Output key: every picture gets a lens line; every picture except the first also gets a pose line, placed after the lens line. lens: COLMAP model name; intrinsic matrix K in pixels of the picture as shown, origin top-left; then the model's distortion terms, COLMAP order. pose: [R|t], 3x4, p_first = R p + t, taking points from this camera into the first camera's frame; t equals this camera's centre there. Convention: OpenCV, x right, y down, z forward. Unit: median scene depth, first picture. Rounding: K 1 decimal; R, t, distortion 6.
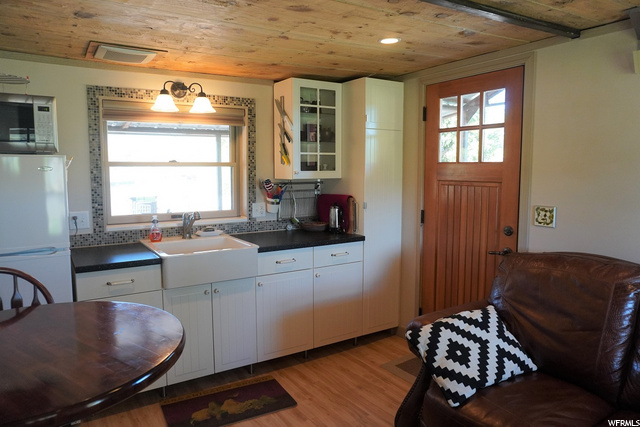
lens RADIAL K [[446.9, 0, 310.5], [0, 446.9, 212.5], [0, 0, 1]] dist [-0.006627, 0.003015]
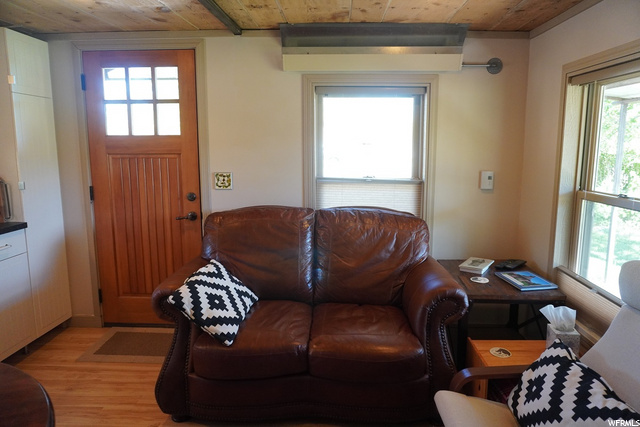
lens RADIAL K [[446.9, 0, 310.5], [0, 446.9, 212.5], [0, 0, 1]] dist [-0.006627, 0.003015]
pose [[0.585231, -0.119919, 0.801950, -0.288505], [0.082906, 0.992670, 0.087937, 0.006410], [-0.806617, 0.015023, 0.590883, 0.092192]]
